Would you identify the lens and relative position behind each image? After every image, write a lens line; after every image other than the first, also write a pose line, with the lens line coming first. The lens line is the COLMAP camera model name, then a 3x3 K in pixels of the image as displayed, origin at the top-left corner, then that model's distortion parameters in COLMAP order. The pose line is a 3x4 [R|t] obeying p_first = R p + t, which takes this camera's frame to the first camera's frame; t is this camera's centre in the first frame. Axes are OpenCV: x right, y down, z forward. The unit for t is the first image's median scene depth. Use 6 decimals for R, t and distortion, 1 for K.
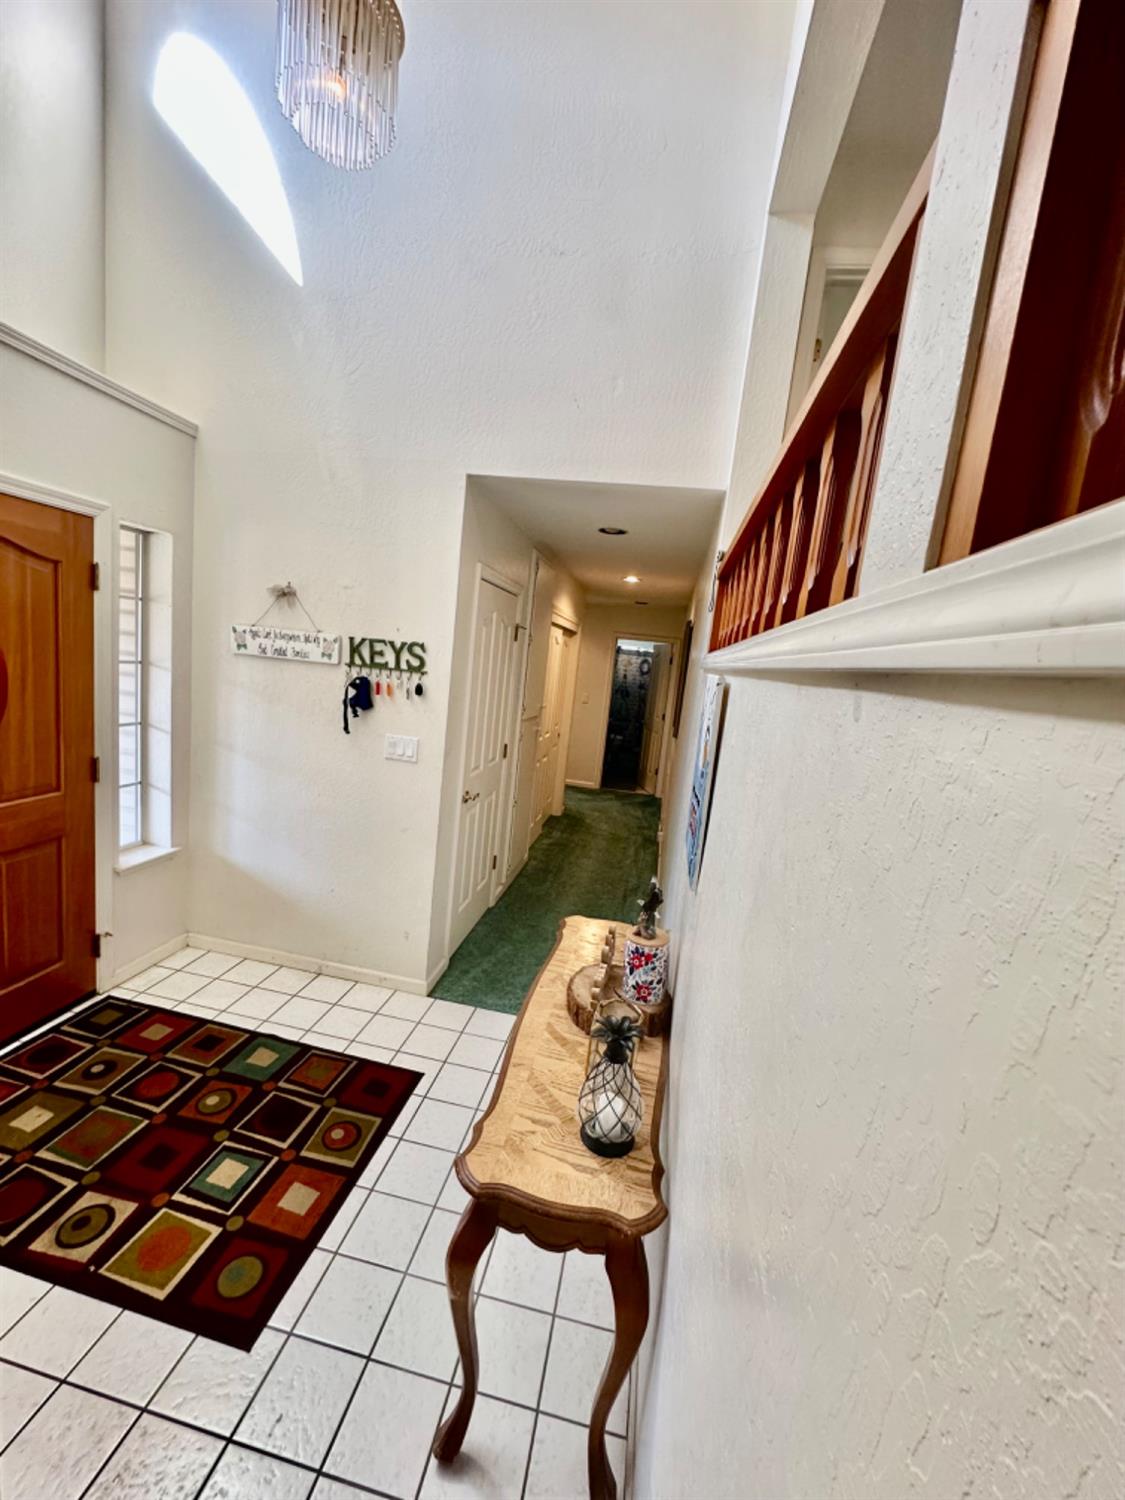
lens RADIAL K [[598.5, 0, 564.4], [0, 598.5, 750.5], [0, 0, 1]] dist [-0.004778, 0.001266]
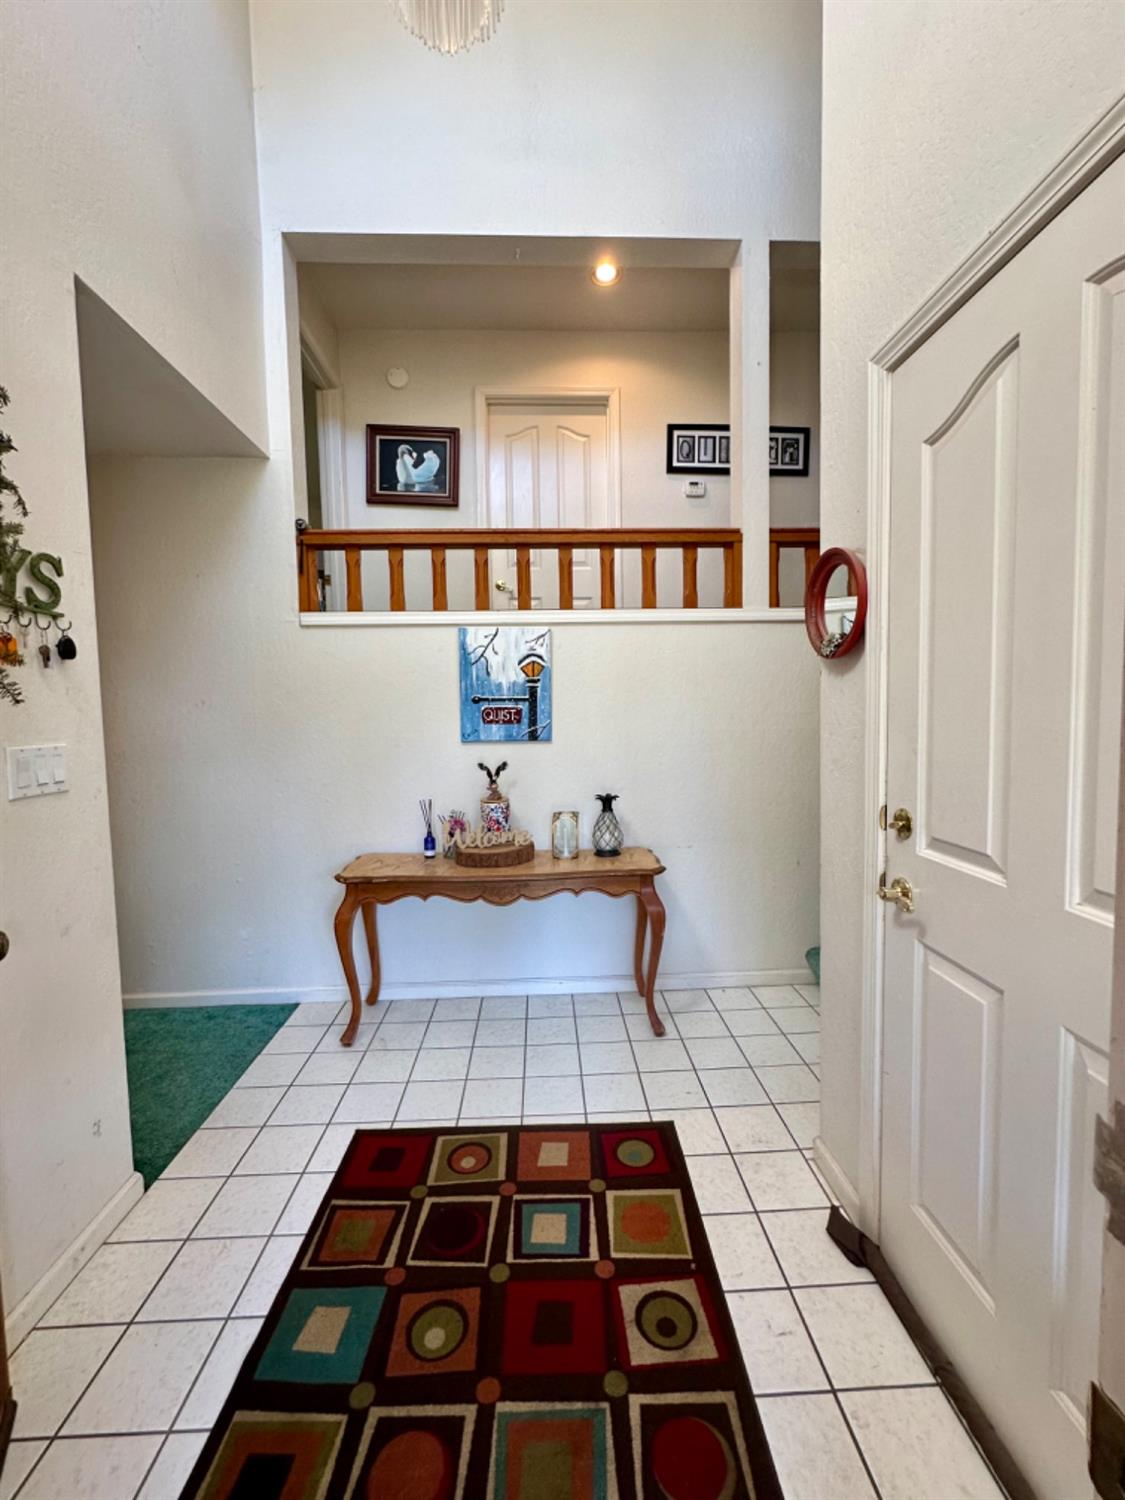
lens RADIAL K [[598.5, 0, 564.7], [0, 598.5, 747.4], [0, 0, 1]] dist [-0.004778, 0.001266]
pose [[-0.209972, -0.158396, 0.964792, -0.490000], [0.142710, 0.971256, 0.190515, -0.031255], [-0.967236, 0.177688, -0.181331, 0.396074]]
